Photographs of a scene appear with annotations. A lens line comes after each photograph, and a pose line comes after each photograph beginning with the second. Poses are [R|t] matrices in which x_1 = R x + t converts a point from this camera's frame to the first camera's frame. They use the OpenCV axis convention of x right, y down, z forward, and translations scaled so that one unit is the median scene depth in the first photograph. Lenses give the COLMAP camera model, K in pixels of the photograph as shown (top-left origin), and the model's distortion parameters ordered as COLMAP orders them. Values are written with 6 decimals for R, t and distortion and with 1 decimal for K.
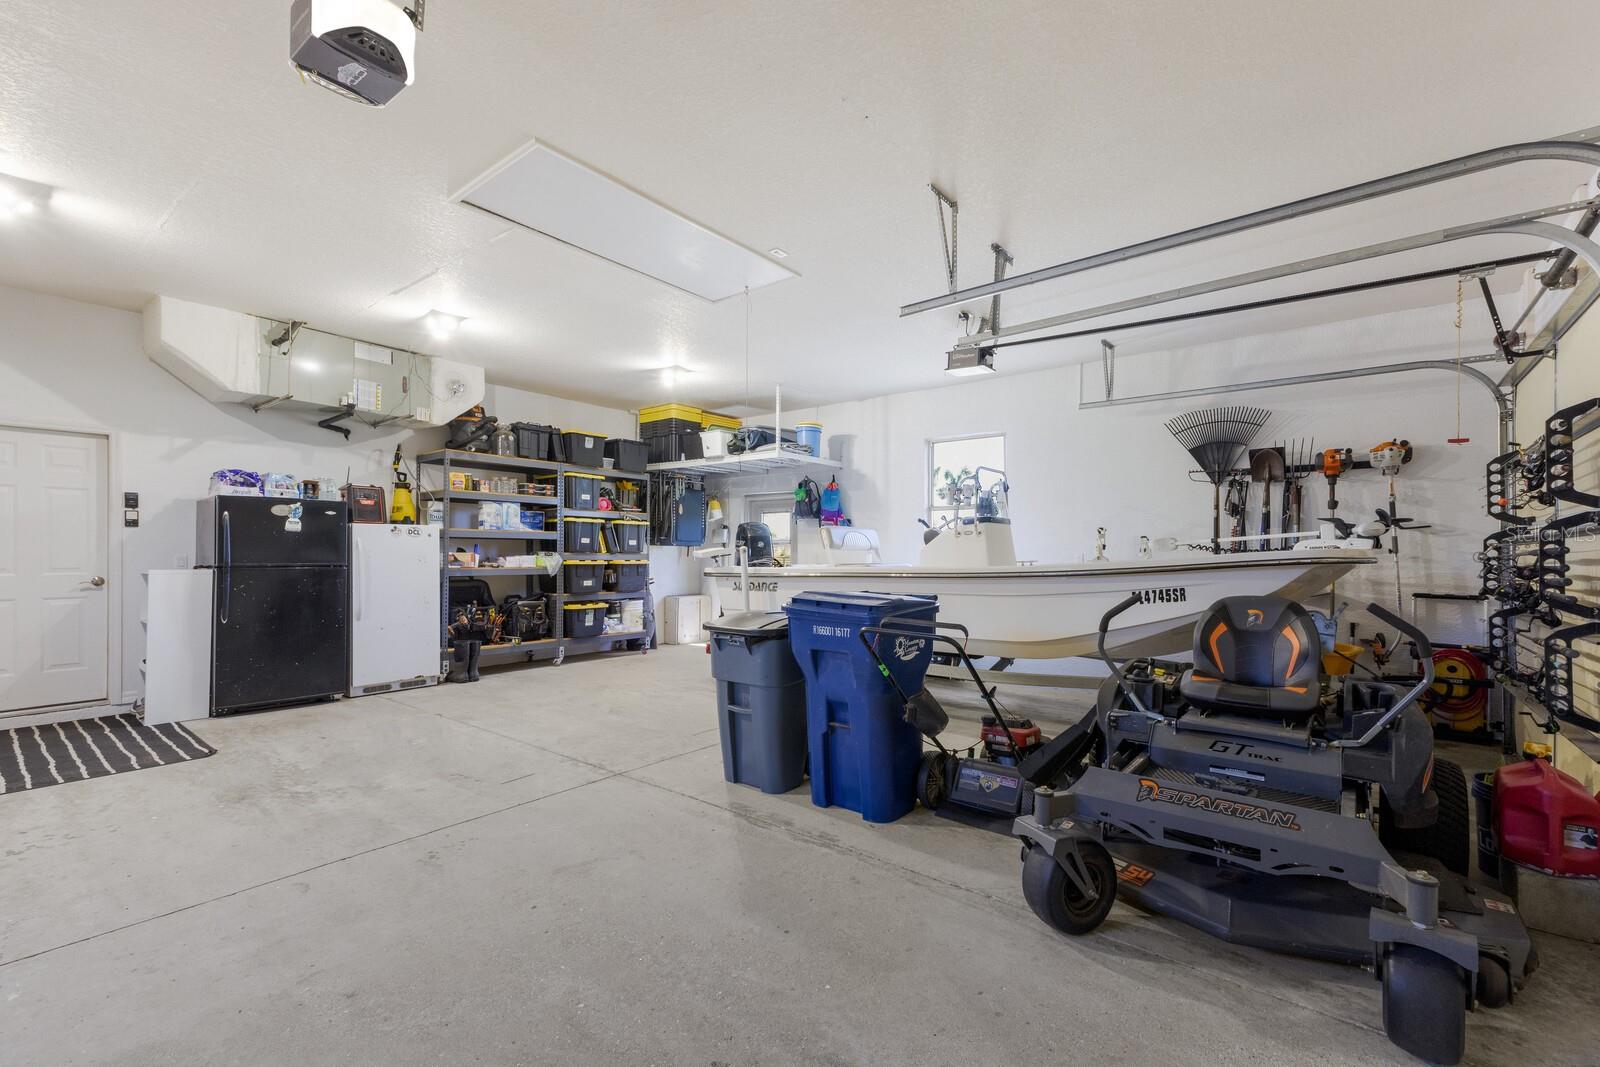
lens RADIAL K [[683.4, 0, 800.1], [0, 683.4, 535.4], [0, 0, 1]] dist [0.018346, -0.002465]
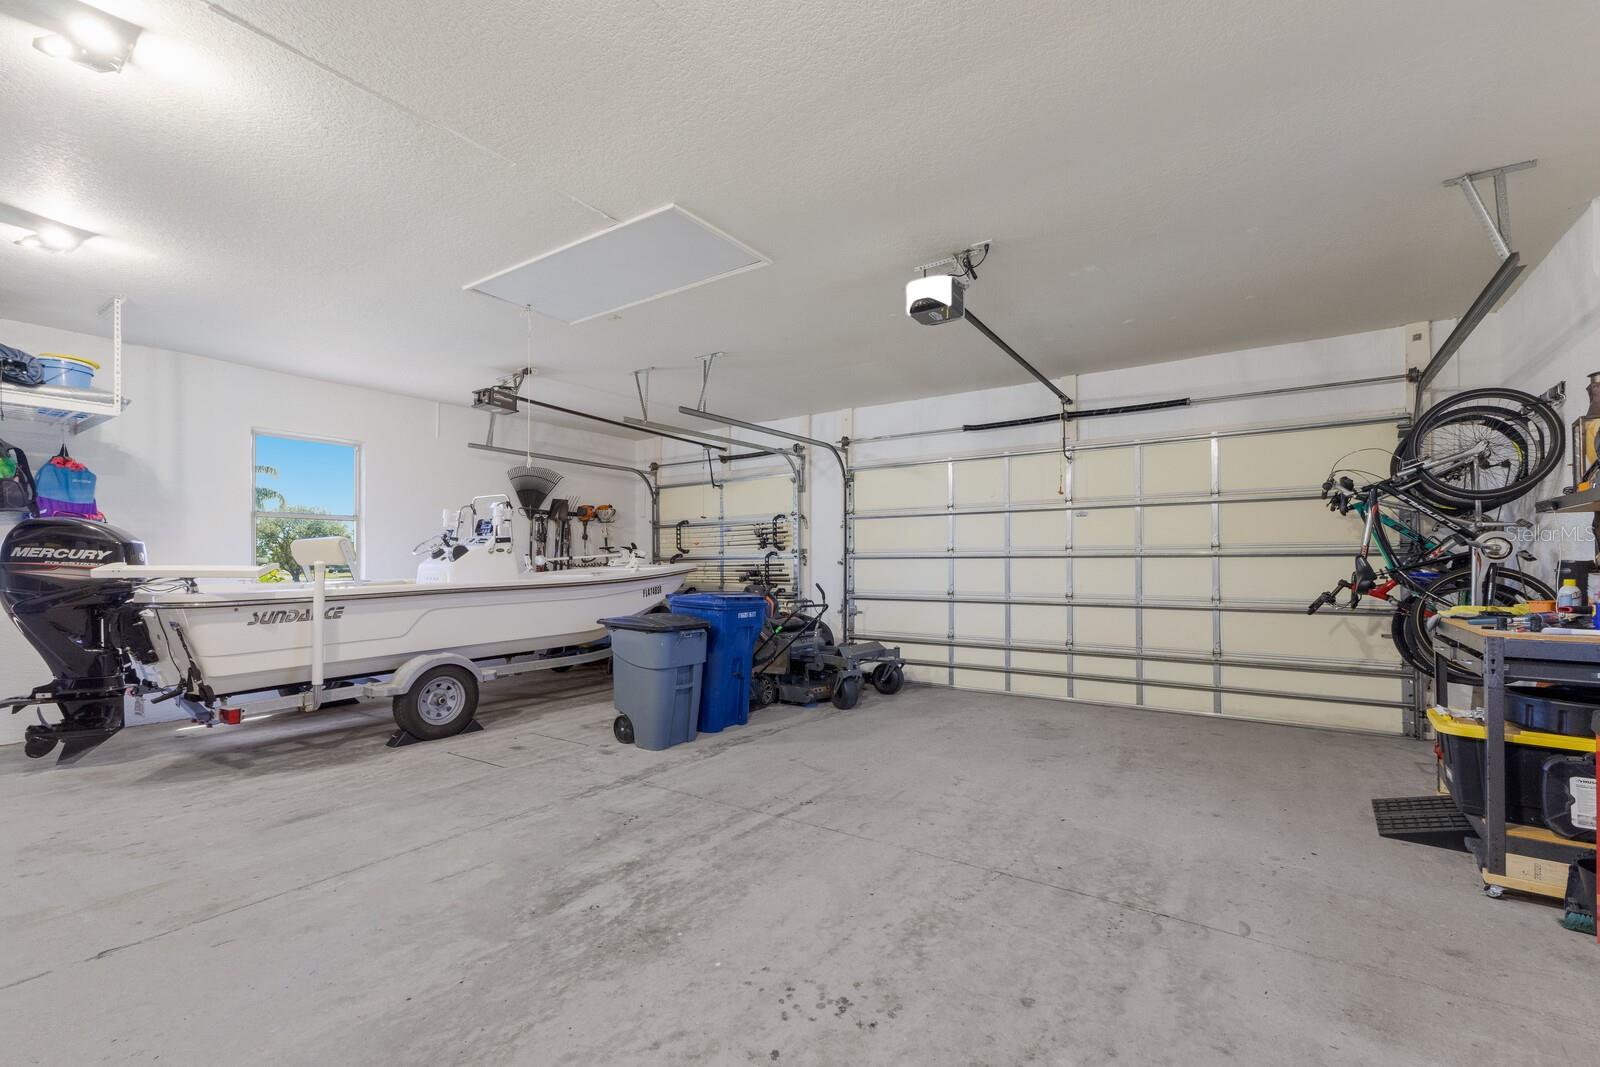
lens RADIAL K [[683.4, 0, 799.5], [0, 683.4, 548.3], [0, 0, 1]] dist [0.018346, -0.002465]
pose [[-0.055346, 0.020883, 0.998249, -1.387092], [-0.020331, 0.999550, -0.022037, 0.012086], [-0.998260, -0.021515, -0.054896, 0.831595]]
